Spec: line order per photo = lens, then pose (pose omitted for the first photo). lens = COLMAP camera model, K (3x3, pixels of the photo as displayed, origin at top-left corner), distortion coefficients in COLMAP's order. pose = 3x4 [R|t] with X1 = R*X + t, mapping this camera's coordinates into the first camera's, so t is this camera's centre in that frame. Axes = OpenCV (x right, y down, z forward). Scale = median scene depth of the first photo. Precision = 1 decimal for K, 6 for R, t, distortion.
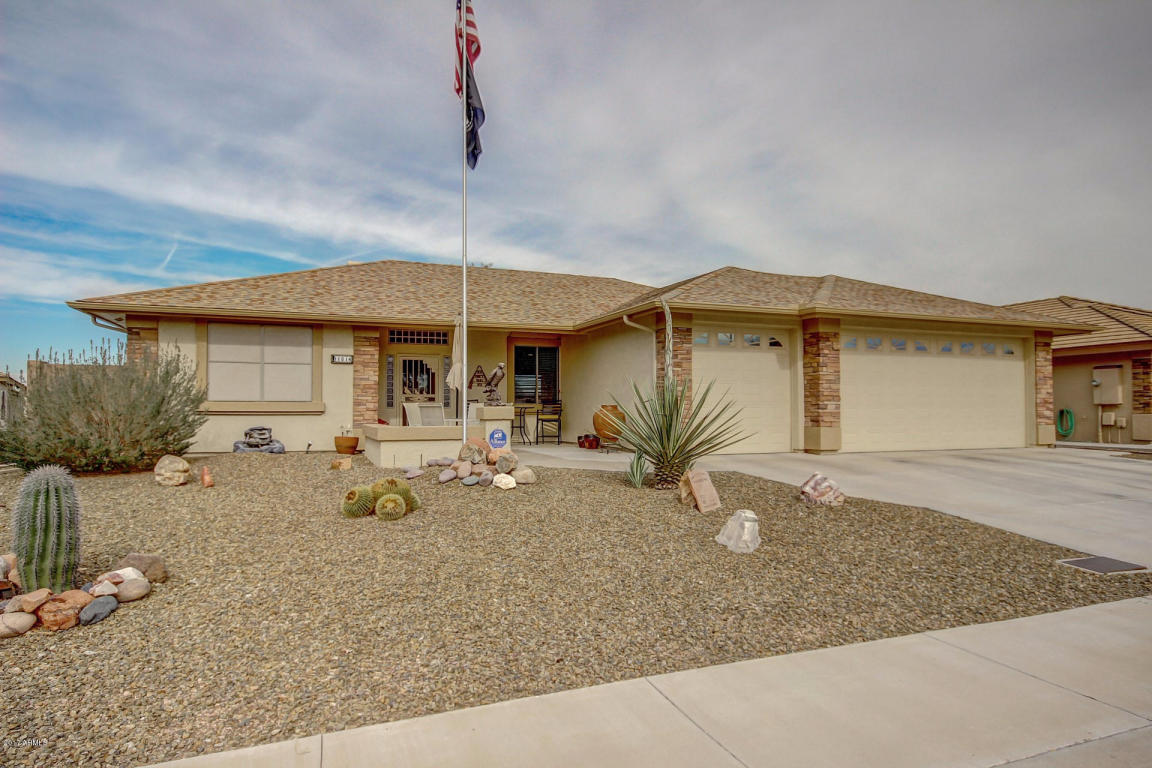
lens RADIAL K [[665.7, 0, 589.0], [0, 665.7, 386.8], [0, 0, 1]] dist [0.015554, 0.002560]
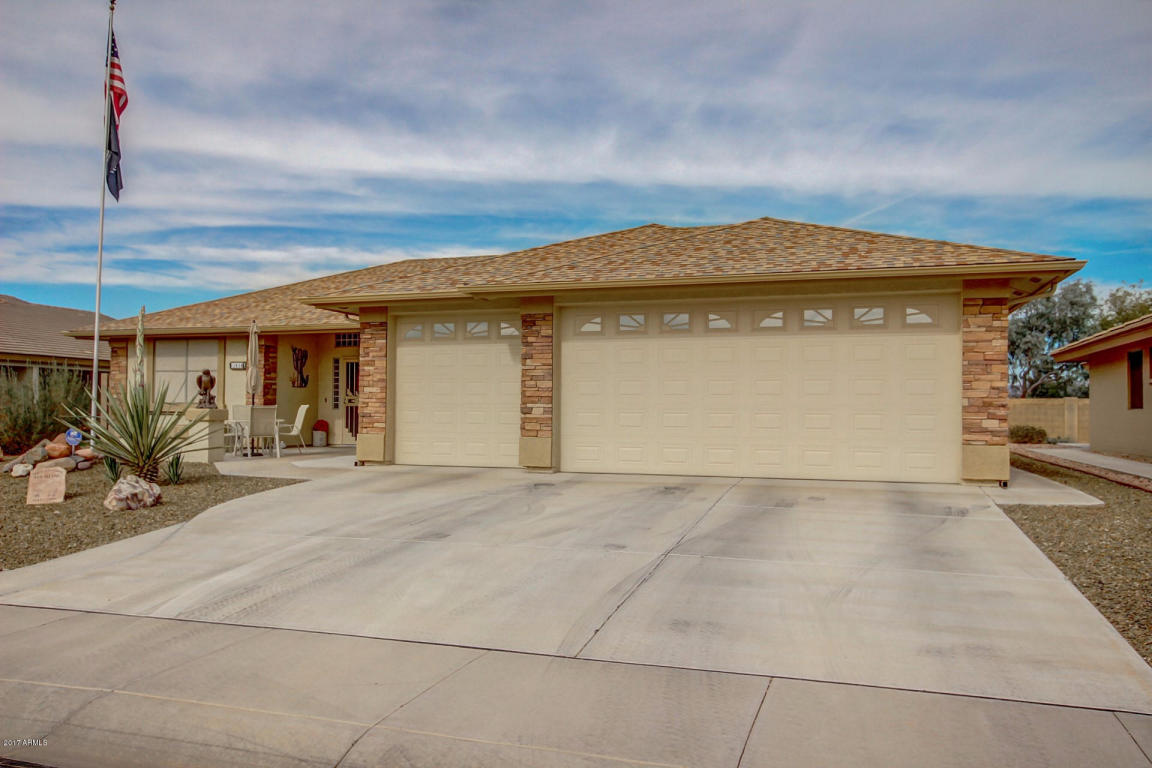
lens RADIAL K [[875.9, 0, 578.3], [0, 875.9, 396.1], [0, 0, 1]] dist [0.022203, -0.003059]
pose [[0.765524, -0.005048, -0.643388, 0.884431], [0.015572, 0.999822, 0.010684, 0.002338], [0.643219, -0.018198, 0.765466, 0.213745]]
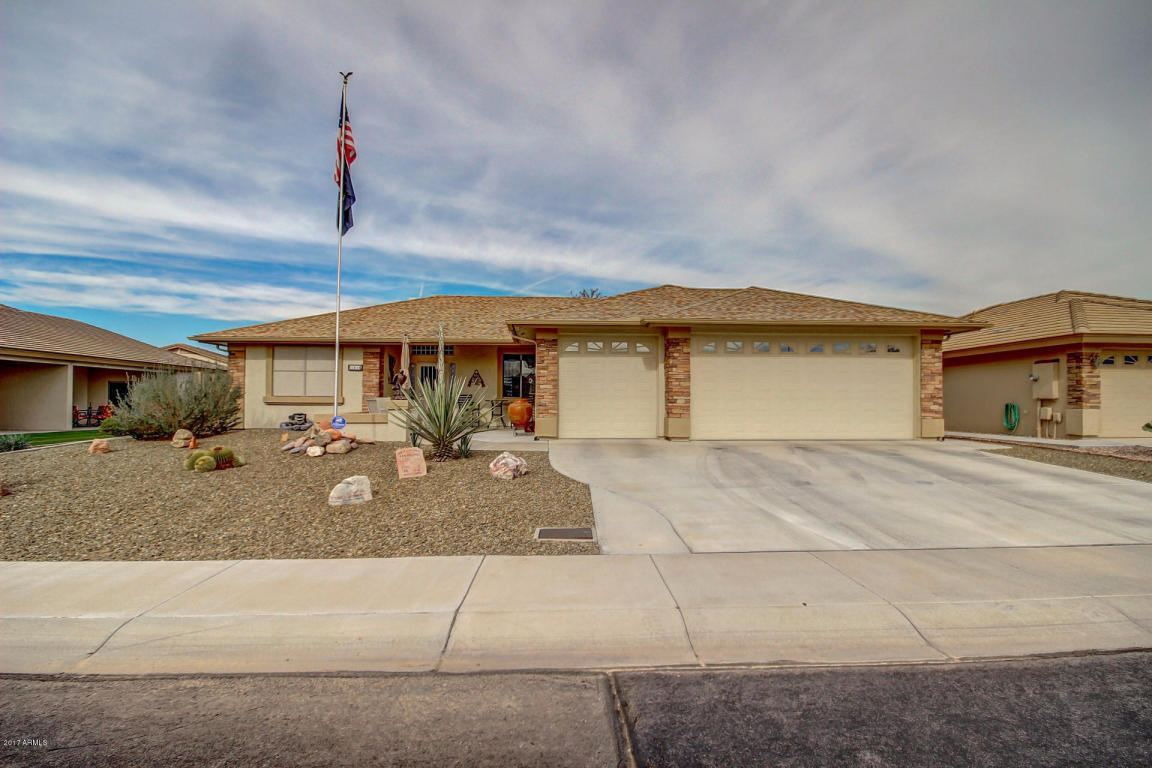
lens RADIAL K [[550.2, 0, 575.2], [0, 550.2, 406.6], [0, 0, 1]] dist [-0.004294, -0.003262]
pose [[0.947050, 0.006574, -0.321019, 0.421713], [0.007826, 0.999021, 0.043545, -0.003976], [0.320991, -0.043751, 0.946071, 0.004934]]
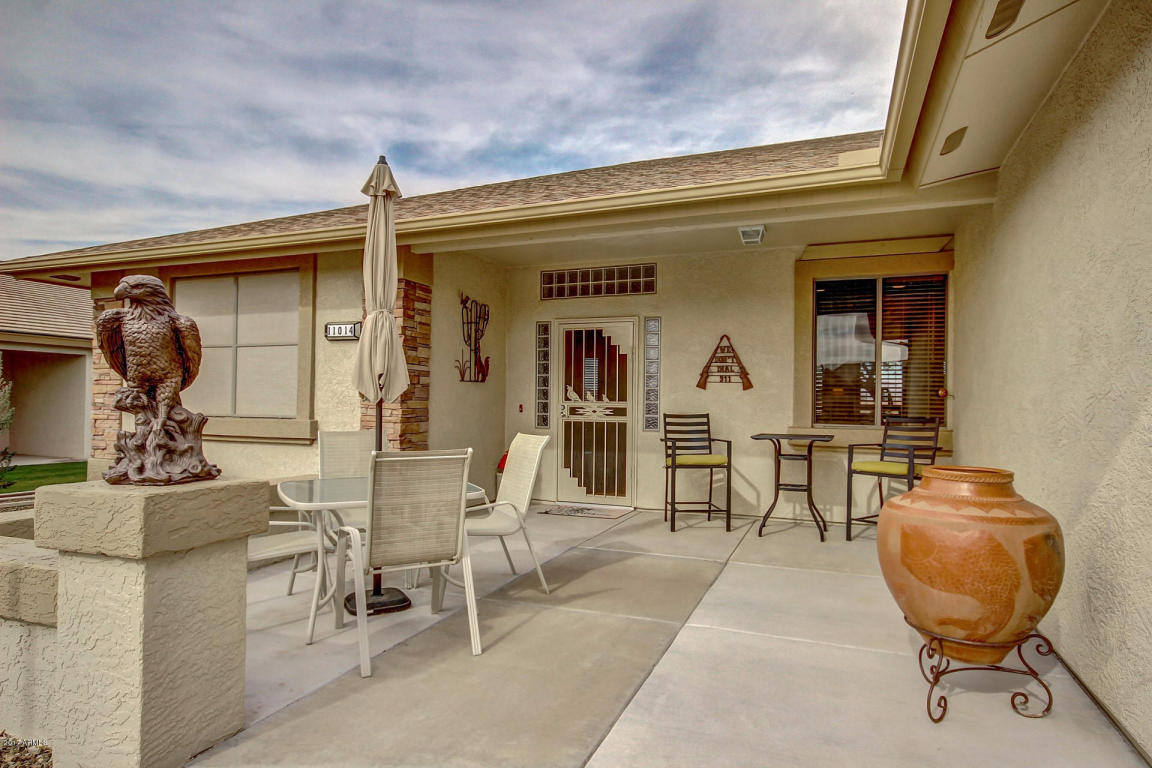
lens RADIAL K [[665.7, 0, 569.7], [0, 665.7, 393.0], [0, 0, 1]] dist [0.015554, 0.002560]
pose [[0.718228, -0.001500, -0.695806, 0.071990], [0.012429, 0.999866, 0.010673, 0.000147], [0.695697, -0.016314, 0.718150, 0.674602]]
